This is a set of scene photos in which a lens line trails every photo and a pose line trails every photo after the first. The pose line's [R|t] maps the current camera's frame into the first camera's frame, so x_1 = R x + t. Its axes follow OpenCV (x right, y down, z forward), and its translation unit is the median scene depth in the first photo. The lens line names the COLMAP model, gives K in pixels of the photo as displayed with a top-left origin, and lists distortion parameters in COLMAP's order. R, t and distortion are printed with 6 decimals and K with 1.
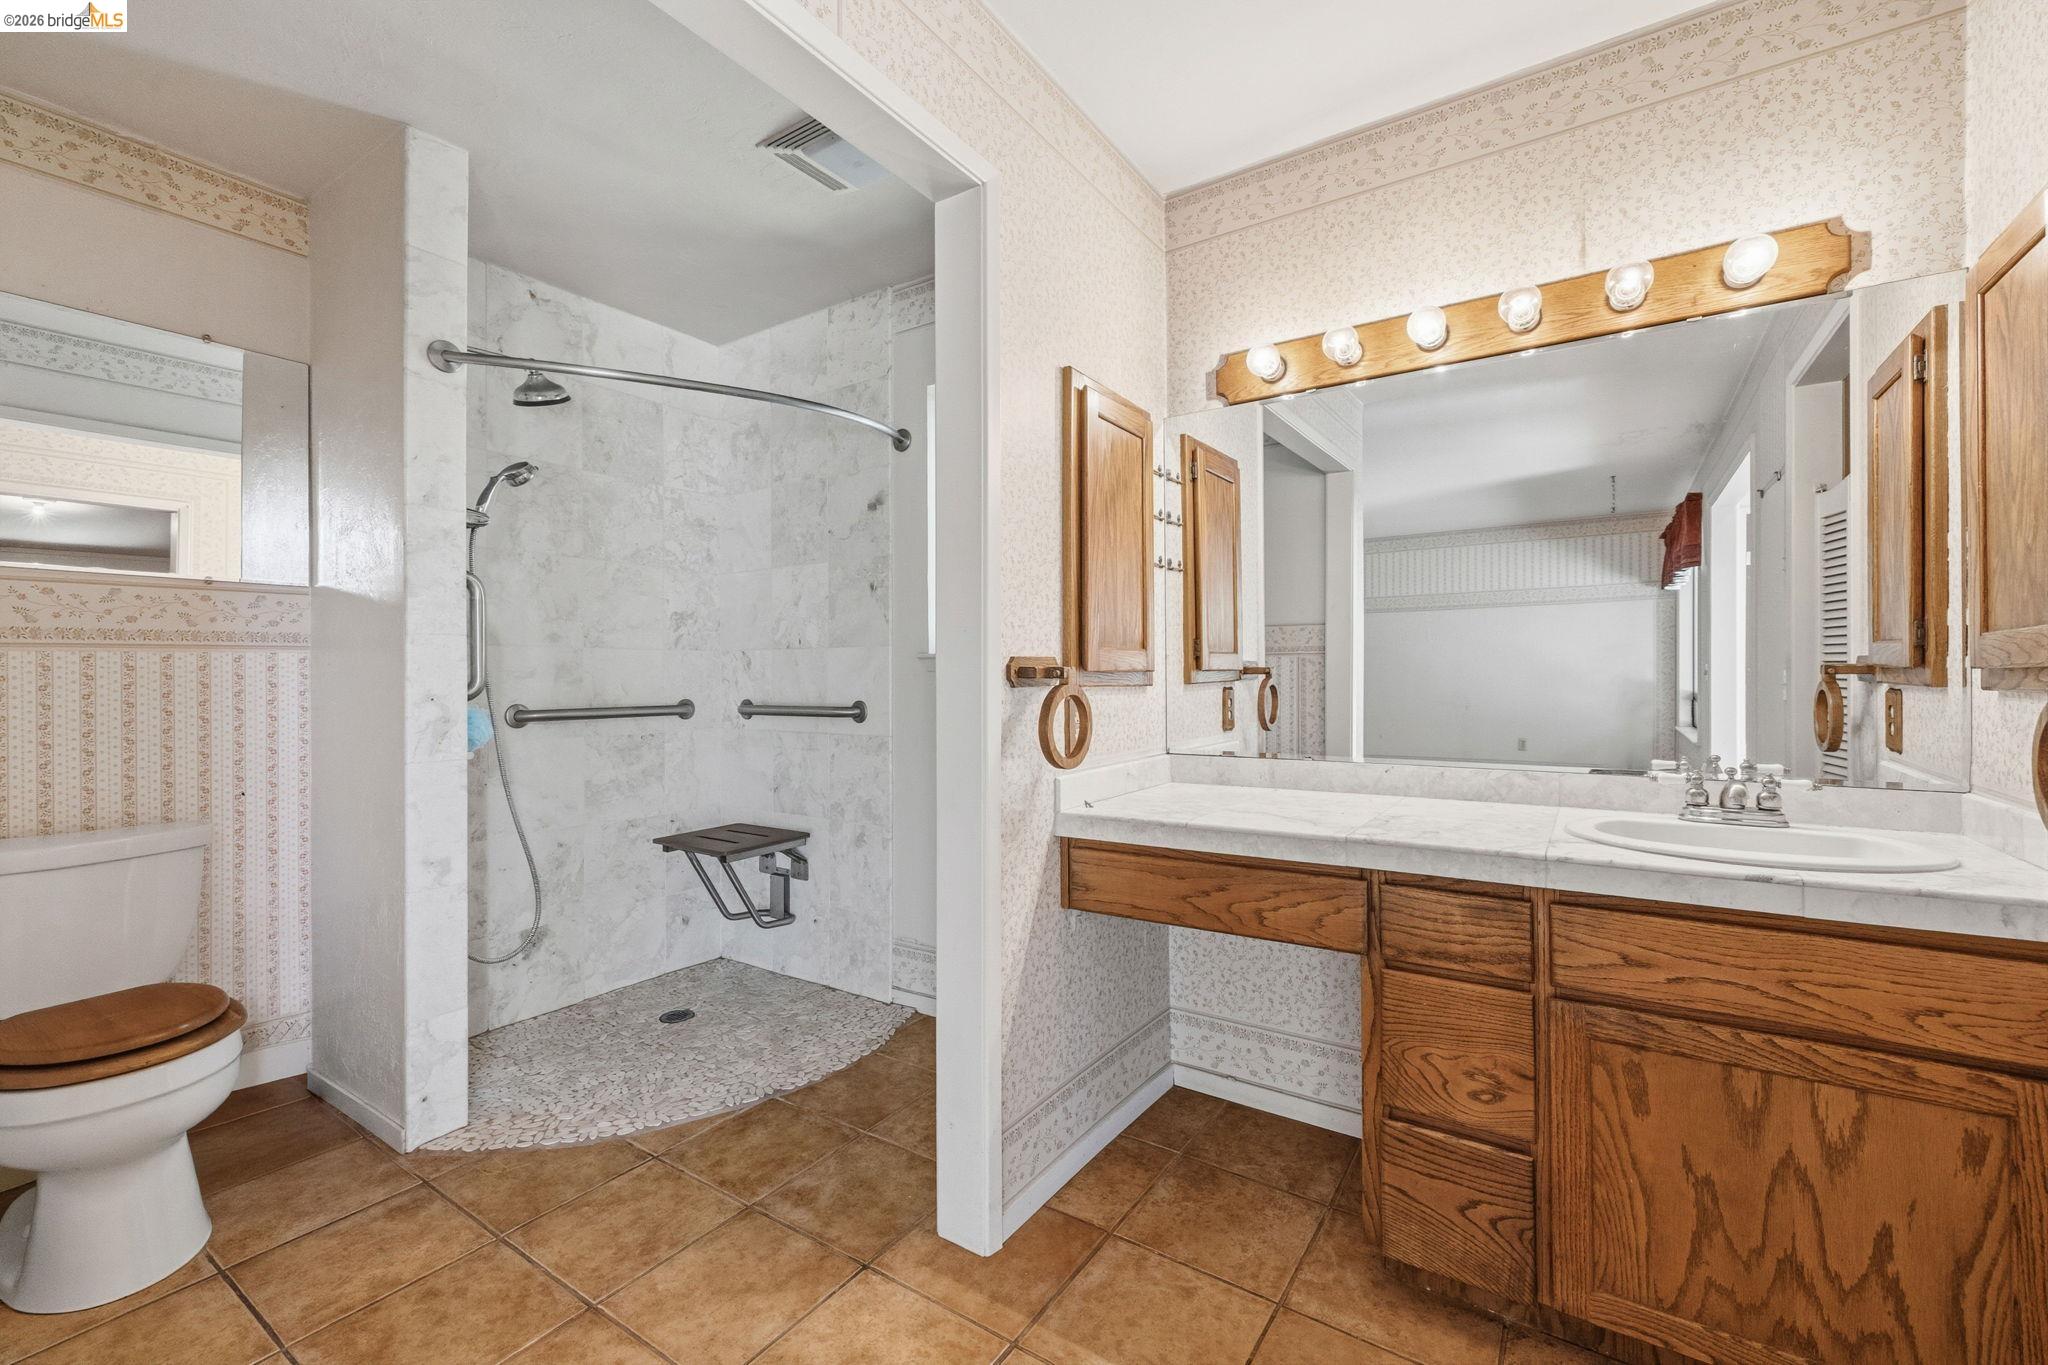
lens RADIAL K [[862.1, 0, 1020.1], [0, 862.1, 670.5], [0, 0, 1]] dist [0.001165, -0.000656]
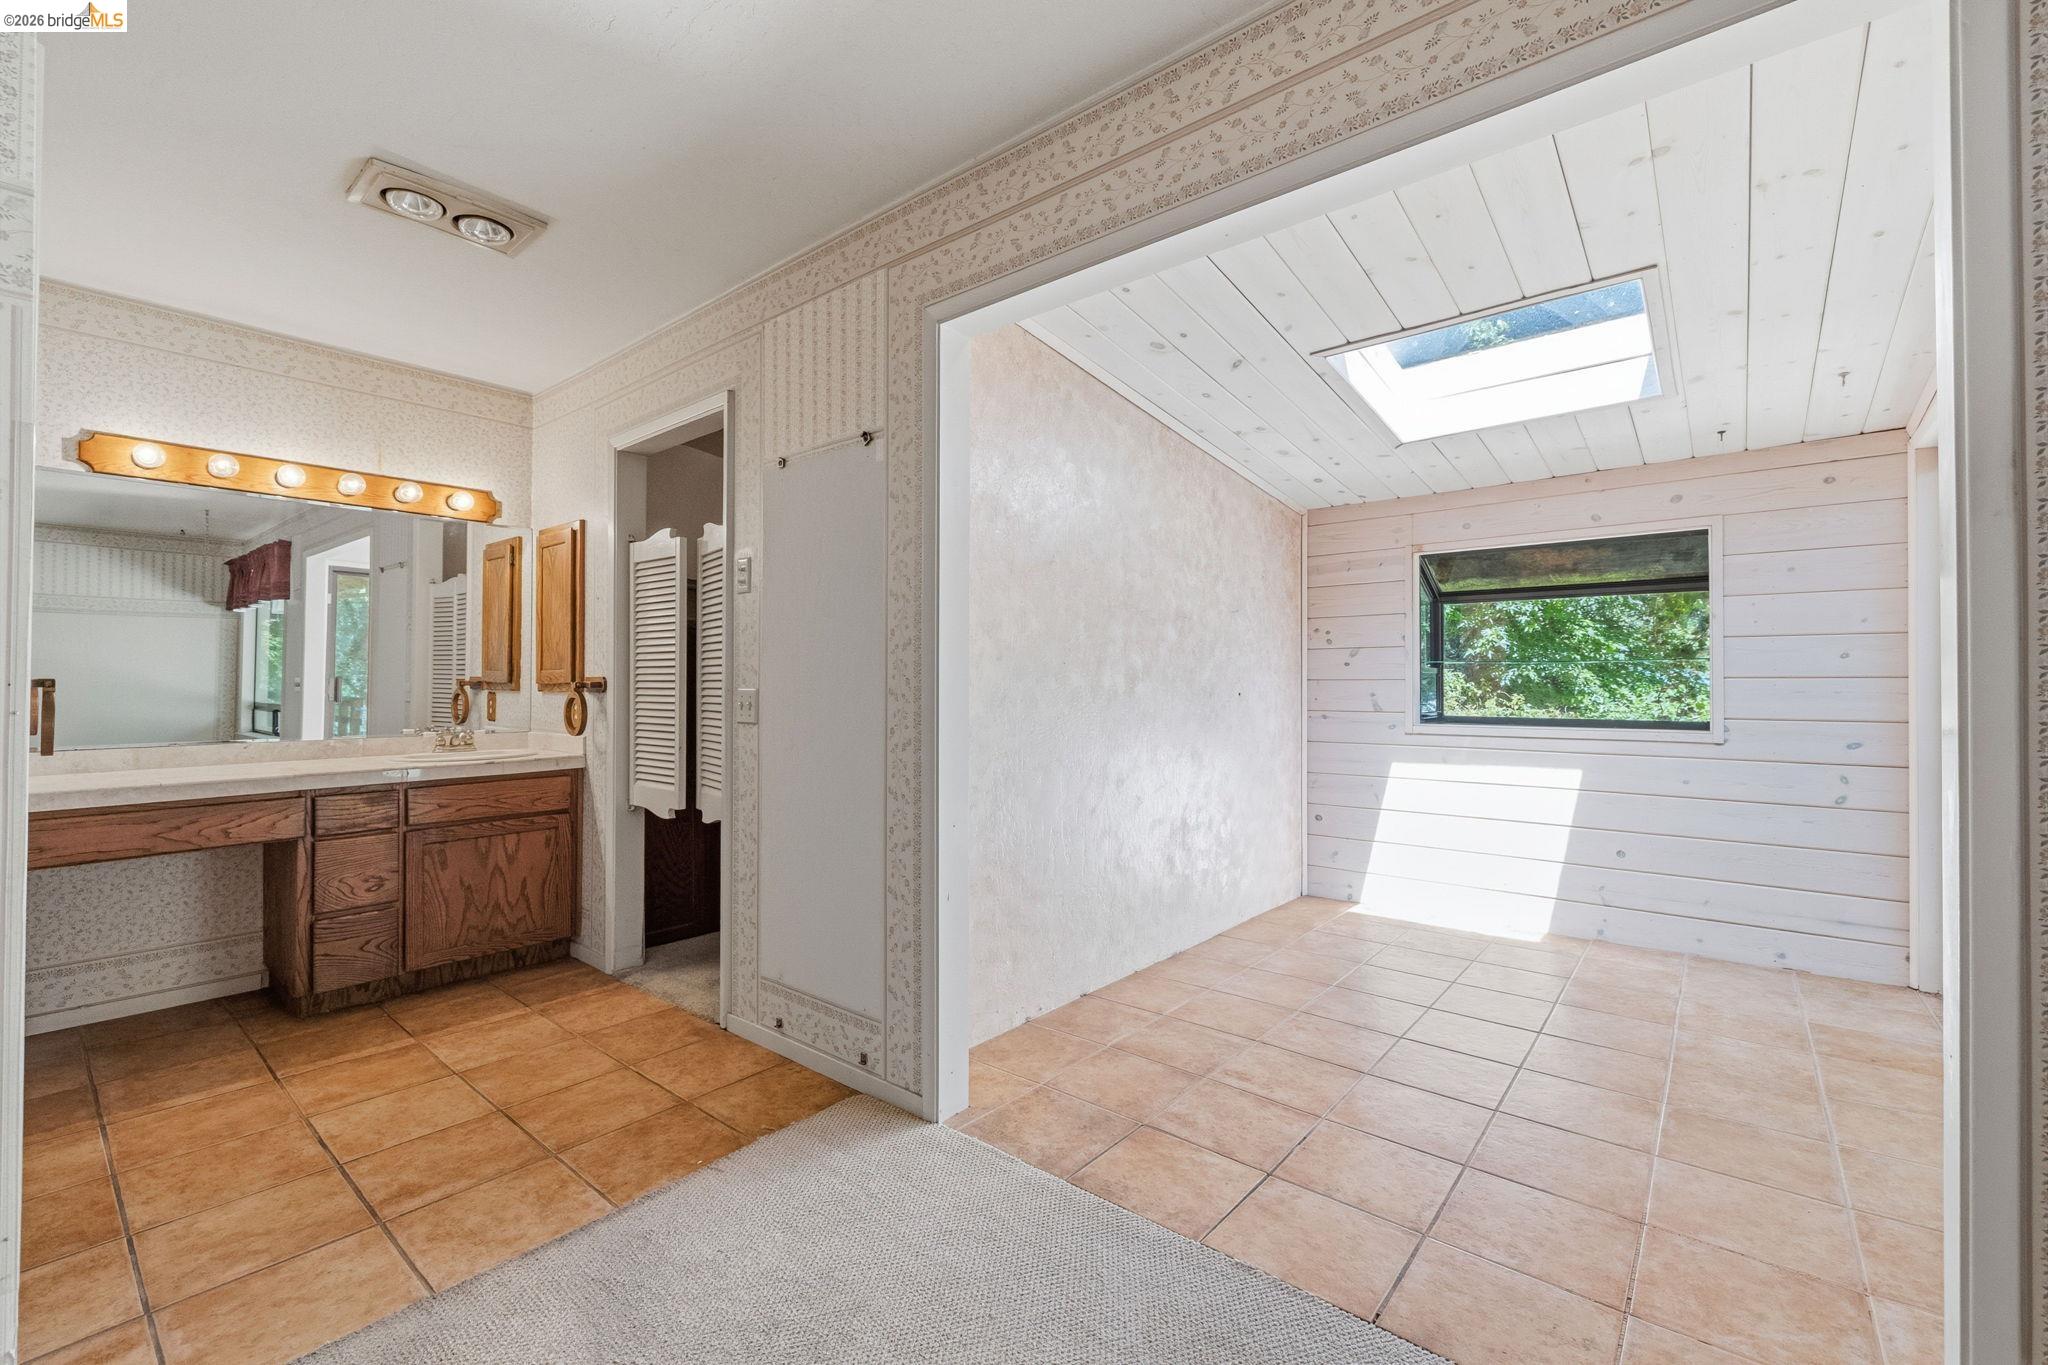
lens RADIAL K [[862.1, 0, 1031.9], [0, 862.1, 674.3], [0, 0, 1]] dist [0.001165, -0.000656]
pose [[0.098036, 0.015203, 0.995067, -1.313389], [-0.005253, 0.999877, -0.014759, 0.000510], [-0.995169, -0.003780, 0.098104, -0.742480]]
